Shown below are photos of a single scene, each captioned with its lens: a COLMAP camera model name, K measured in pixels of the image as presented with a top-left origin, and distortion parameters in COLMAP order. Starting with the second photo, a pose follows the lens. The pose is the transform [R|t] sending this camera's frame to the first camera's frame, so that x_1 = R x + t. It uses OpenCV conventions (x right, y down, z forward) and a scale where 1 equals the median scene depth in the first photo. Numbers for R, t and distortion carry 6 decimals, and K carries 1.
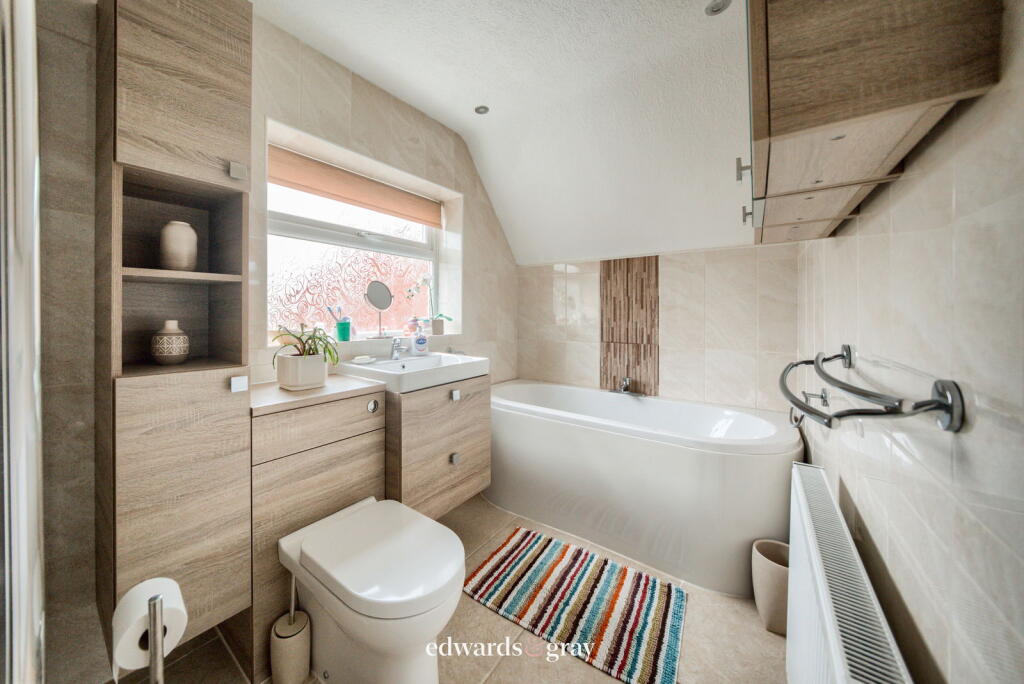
lens RADIAL K [[349.8, 0, 510.4], [0, 349.8, 311.5], [0, 0, 1]] dist [-0.001007, -0.000047]
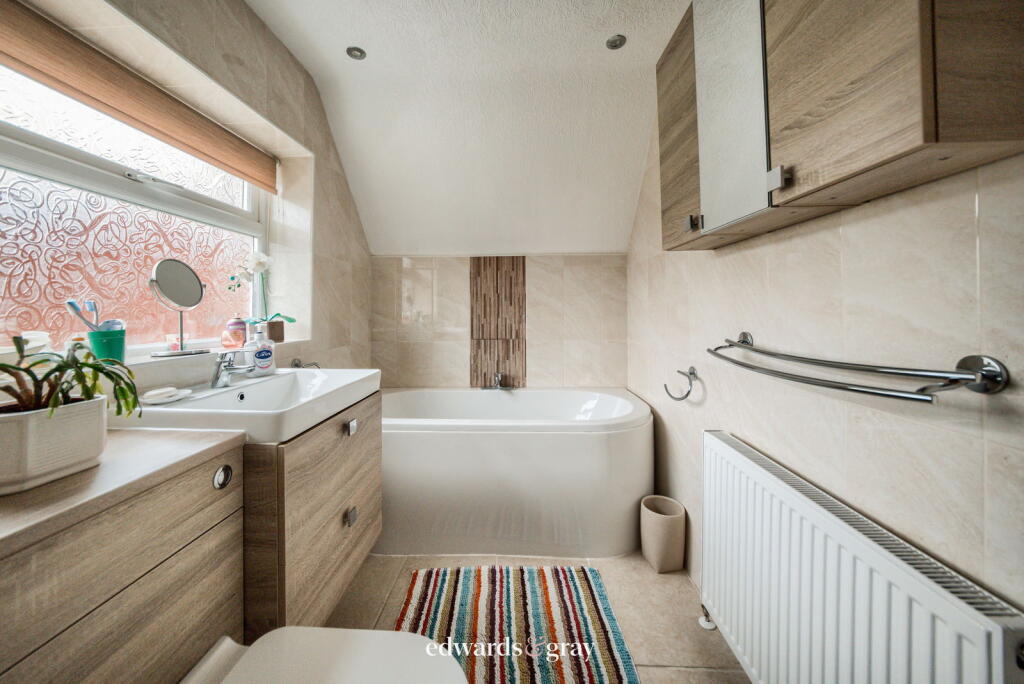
lens RADIAL K [[333.5, 0, 508.9], [0, 333.5, 304.4], [0, 0, 1]] dist [0.001073, -0.004722]
pose [[0.838100, 0.001599, 0.545514, -0.220272], [0.005251, 0.999926, -0.010998, -0.000274], [-0.545491, 0.012082, 0.838030, 0.215651]]
